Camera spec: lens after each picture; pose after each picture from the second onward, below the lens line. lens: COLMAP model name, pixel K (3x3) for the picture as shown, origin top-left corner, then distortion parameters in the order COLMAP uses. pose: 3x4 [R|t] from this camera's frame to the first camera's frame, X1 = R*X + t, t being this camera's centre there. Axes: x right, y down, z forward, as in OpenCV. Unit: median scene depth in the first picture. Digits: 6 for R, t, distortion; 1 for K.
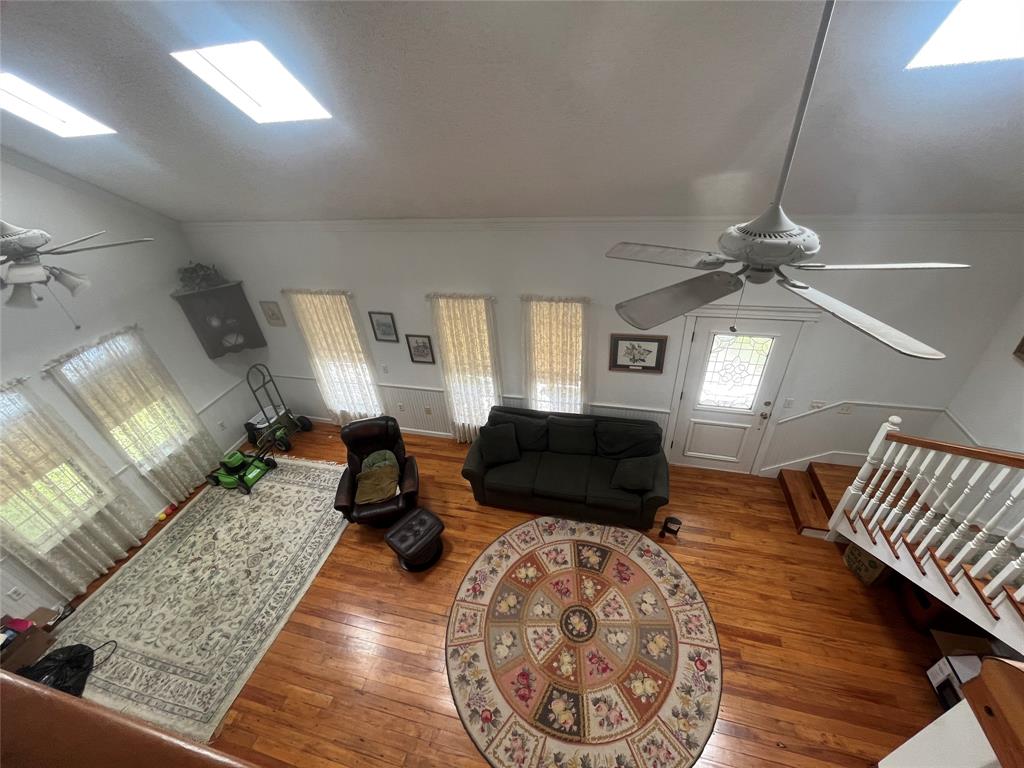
lens RADIAL K [[418.9, 0, 511.2], [0, 418.9, 380.6], [0, 0, 1]] dist [-0.001203, 0.000802]
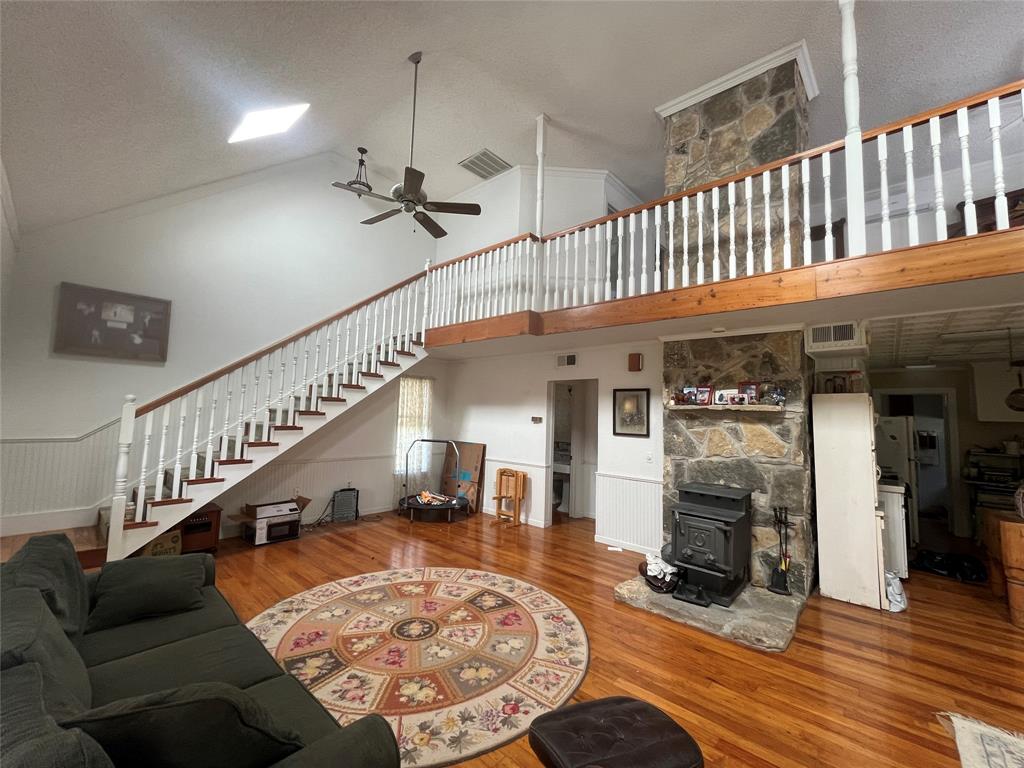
lens RADIAL K [[418.9, 0, 509.1], [0, 418.9, 379.6], [0, 0, 1]] dist [-0.001203, 0.000802]
pose [[-0.881780, 0.083784, 0.464161, -0.328031], [0.293103, 0.868351, 0.400072, -0.067701], [-0.369534, 0.488822, -0.790251, 1.106496]]
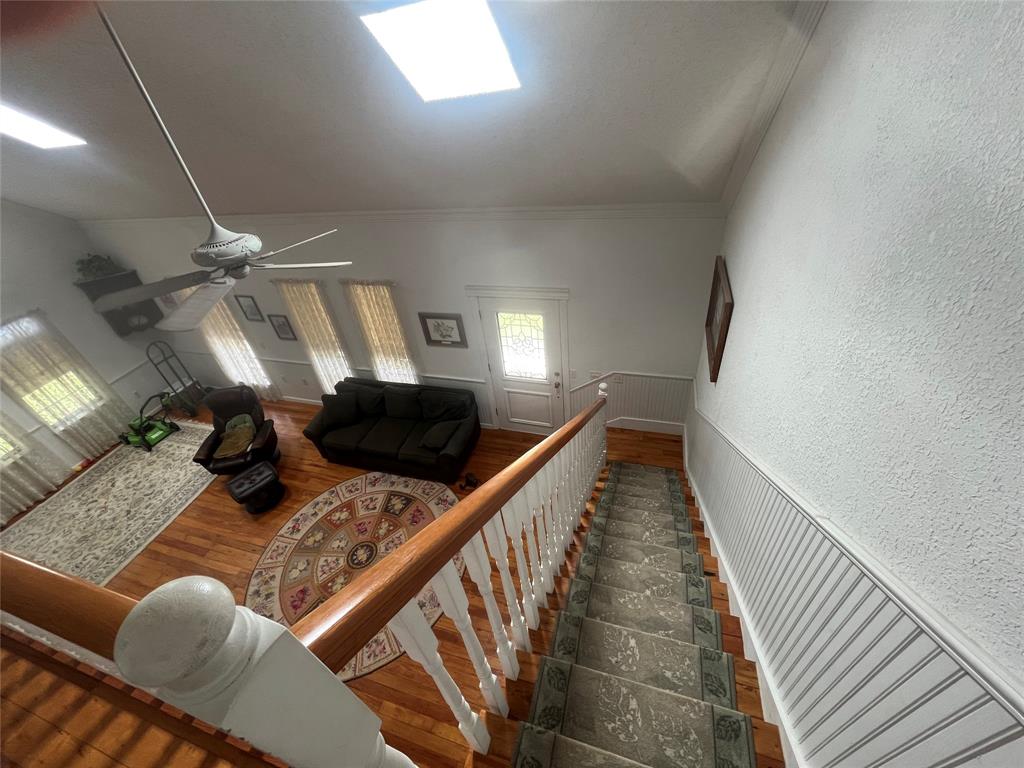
lens RADIAL K [[418.9, 0, 511.2], [0, 418.9, 381.3], [0, 0, 1]] dist [-0.001203, 0.000802]
pose [[0.997804, 0.000349, -0.066229, 0.560375], [0.003381, 0.998414, 0.056191, 0.010825], [0.066144, -0.056292, 0.996221, -0.123915]]
